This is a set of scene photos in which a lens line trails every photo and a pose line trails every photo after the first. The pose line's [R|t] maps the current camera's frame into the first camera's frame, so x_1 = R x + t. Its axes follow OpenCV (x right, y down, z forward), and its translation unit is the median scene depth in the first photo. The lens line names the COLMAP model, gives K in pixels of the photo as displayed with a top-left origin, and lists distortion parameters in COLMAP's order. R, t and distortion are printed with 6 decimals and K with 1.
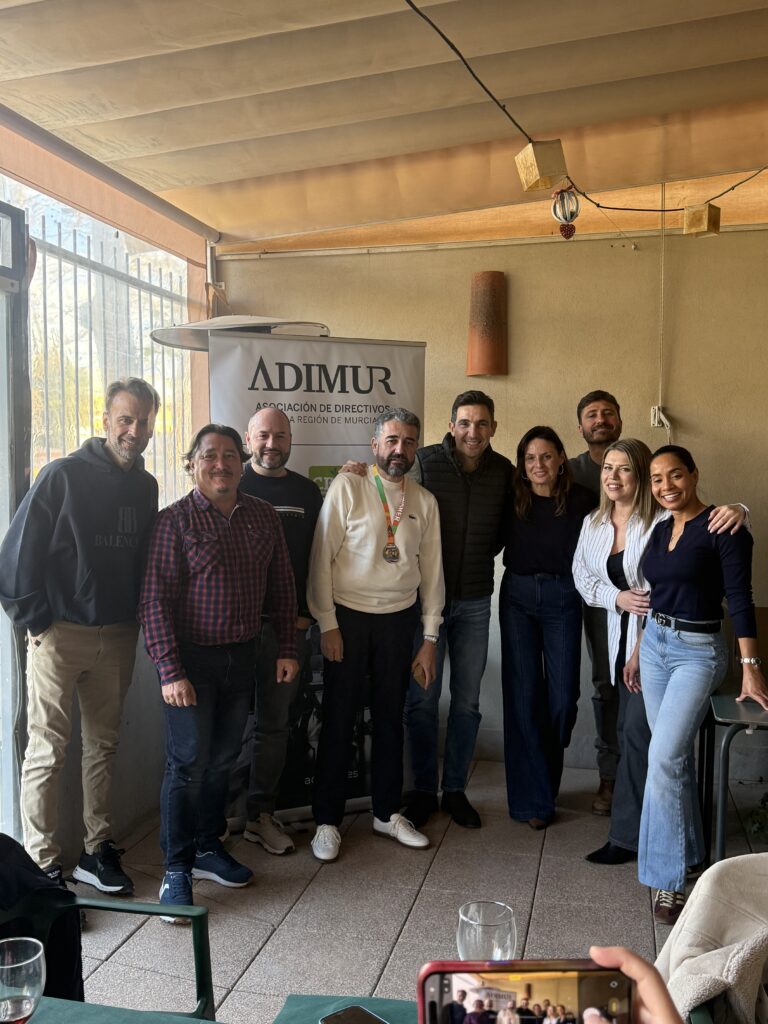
lens RADIAL K [[999.6, 0, 382.2], [0, 999.6, 509.9], [0, 0, 1]] dist [0.062653, 0.000000]
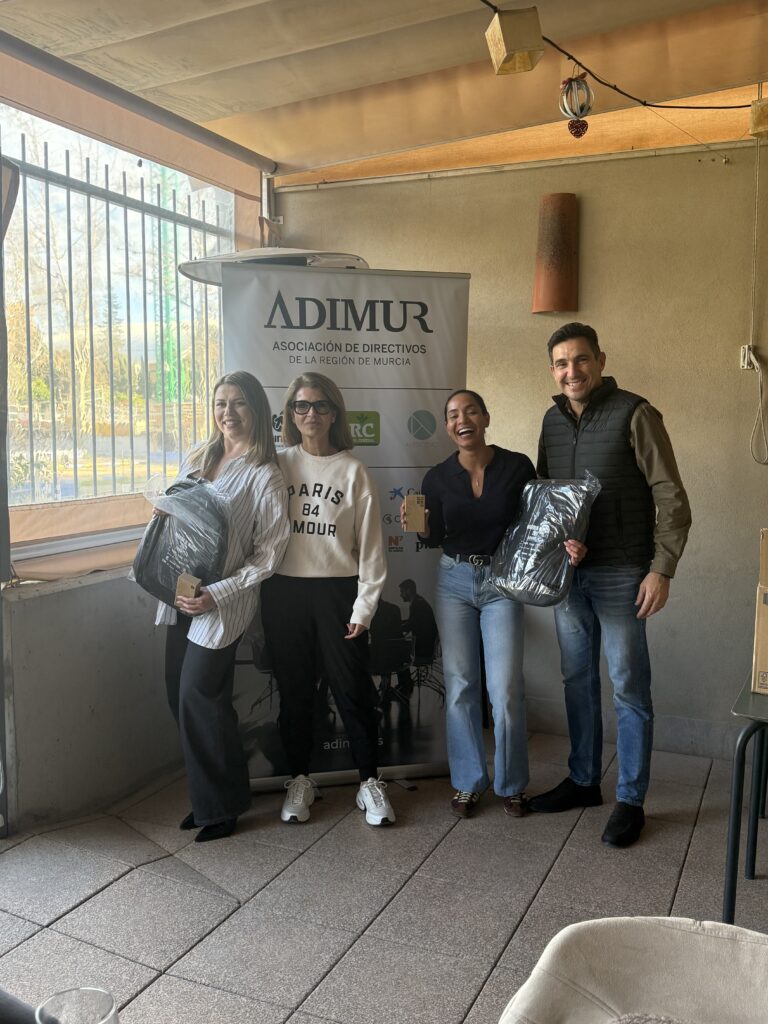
lens RADIAL K [[981.3, 0, 393.4], [0, 981.3, 514.2], [0, 0, 1]] dist [0.032508, 0.000000]
pose [[0.985163, 0.025865, -0.169662, 0.132866], [-0.016312, 0.998214, 0.057462, -0.001564], [0.170846, -0.053842, 0.983826, 0.108580]]
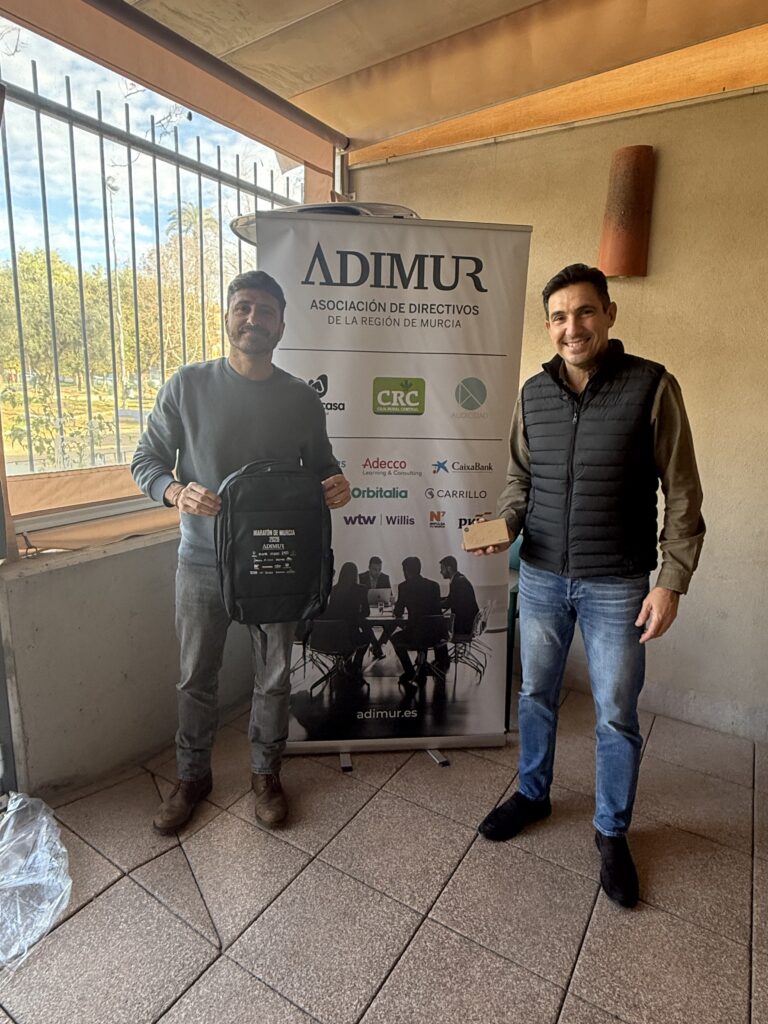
lens RADIAL K [[600.3, 0, 383.9], [0, 600.3, 506.8], [0, 0, 1]] dist [-0.026057, 0.017124]
pose [[0.948038, 0.089303, -0.305368, 0.098262], [-0.039874, 0.985582, 0.164434, -0.018339], [0.315650, -0.143714, 0.937929, 0.482892]]
